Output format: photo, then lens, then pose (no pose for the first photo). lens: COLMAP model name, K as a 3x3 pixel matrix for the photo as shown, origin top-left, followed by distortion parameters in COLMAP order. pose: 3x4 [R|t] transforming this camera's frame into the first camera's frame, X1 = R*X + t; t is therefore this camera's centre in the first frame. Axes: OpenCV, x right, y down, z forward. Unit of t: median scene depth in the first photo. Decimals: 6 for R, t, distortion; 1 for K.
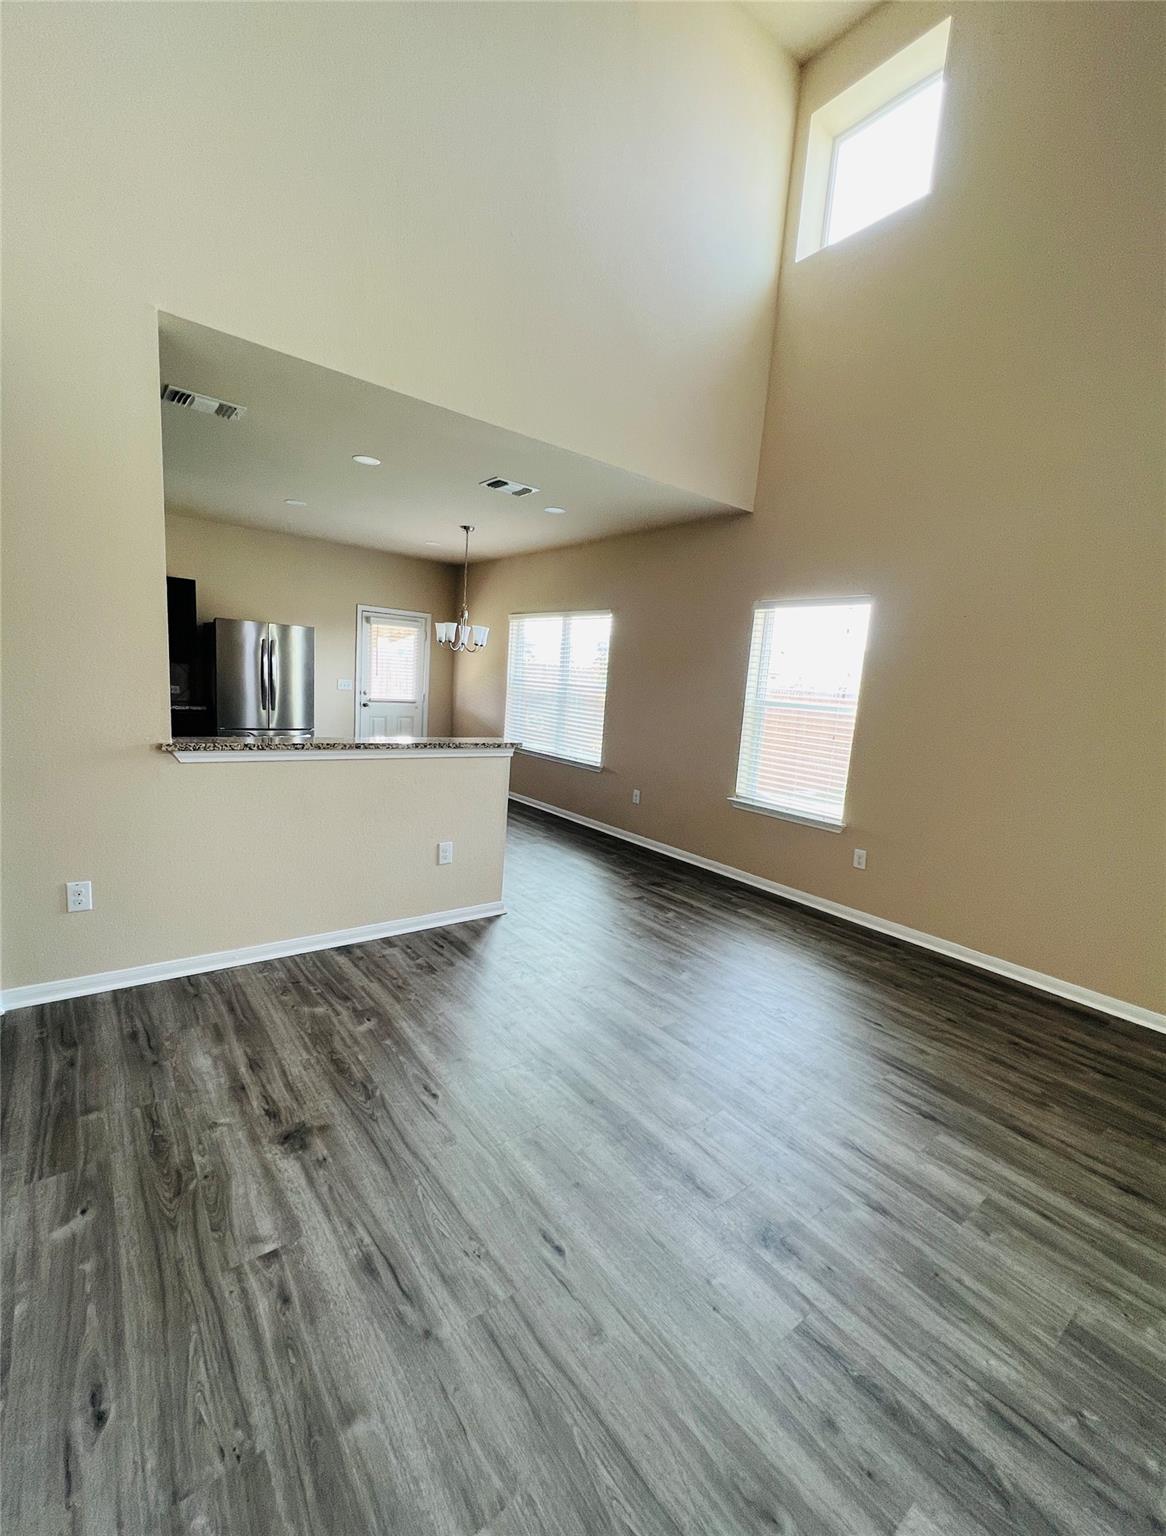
lens RADIAL K [[656.2, 0, 579.3], [0, 656.2, 753.3], [0, 0, 1]] dist [-0.000886, 0.000419]
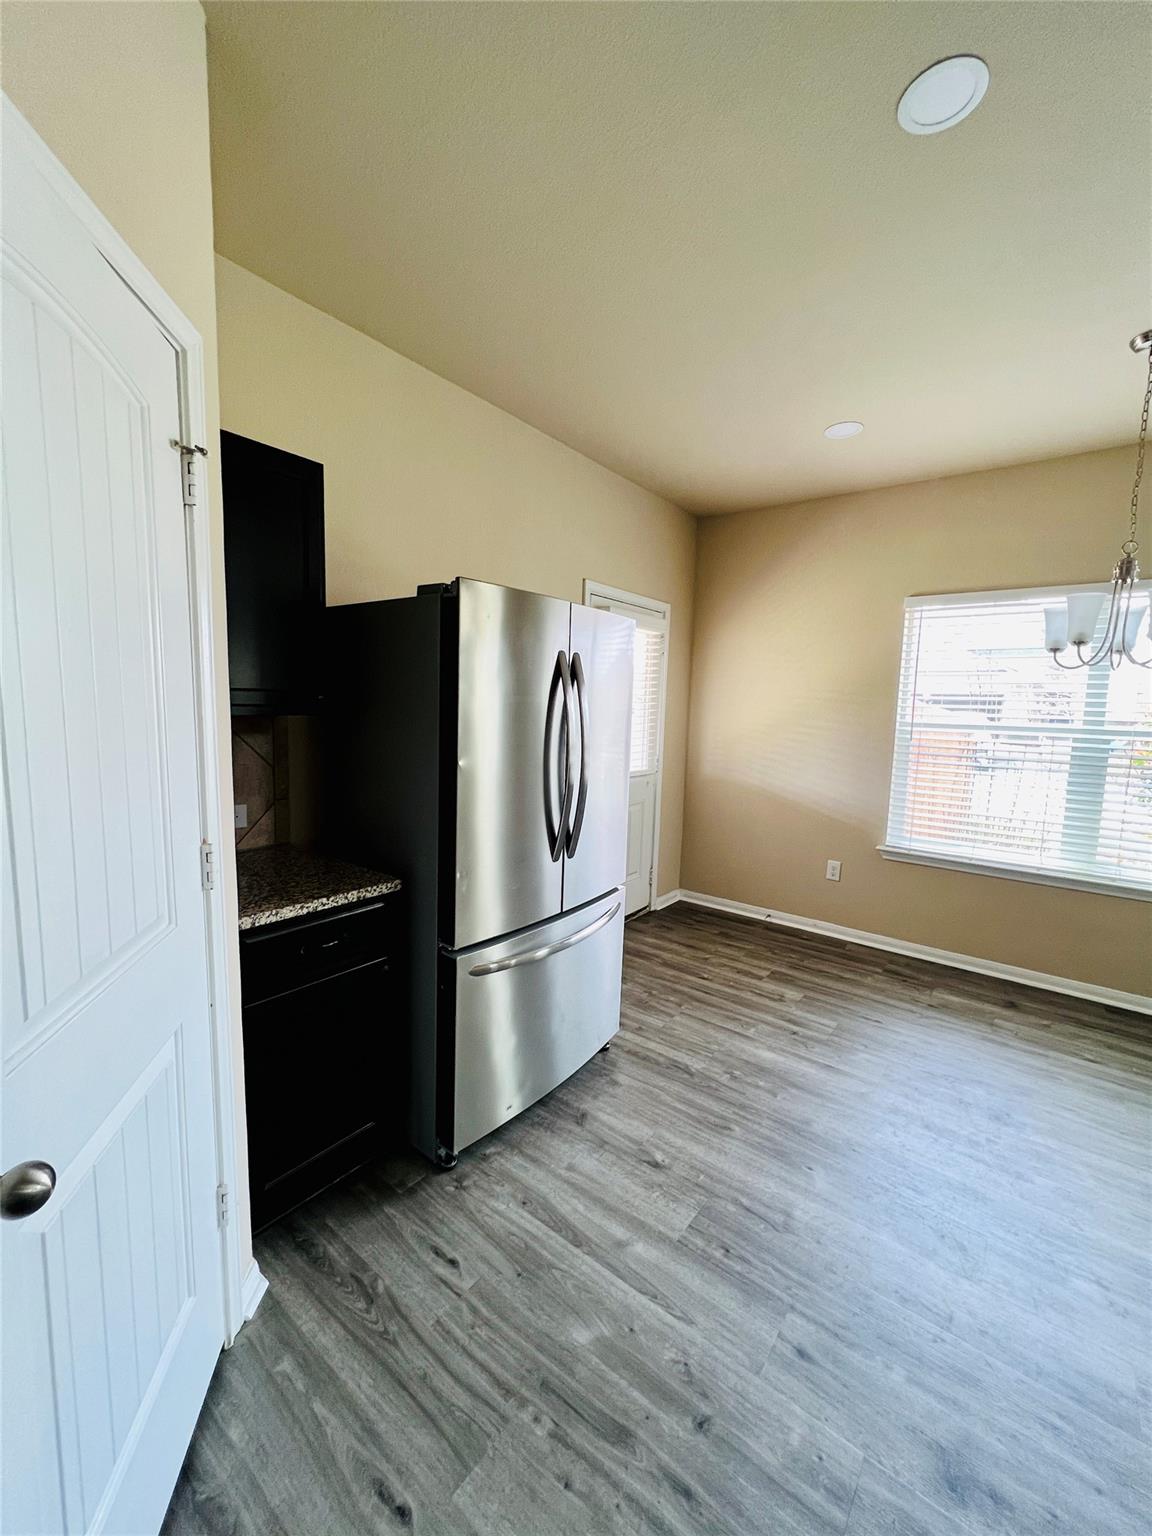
lens RADIAL K [[608.2, 0, 592.0], [0, 608.2, 759.4], [0, 0, 1]] dist [0.003424, 0.000470]
pose [[0.965401, -0.066990, 0.252018, -0.224005], [0.070732, 0.997478, -0.005806, -0.048623], [-0.250994, 0.023431, 0.967705, 0.287925]]
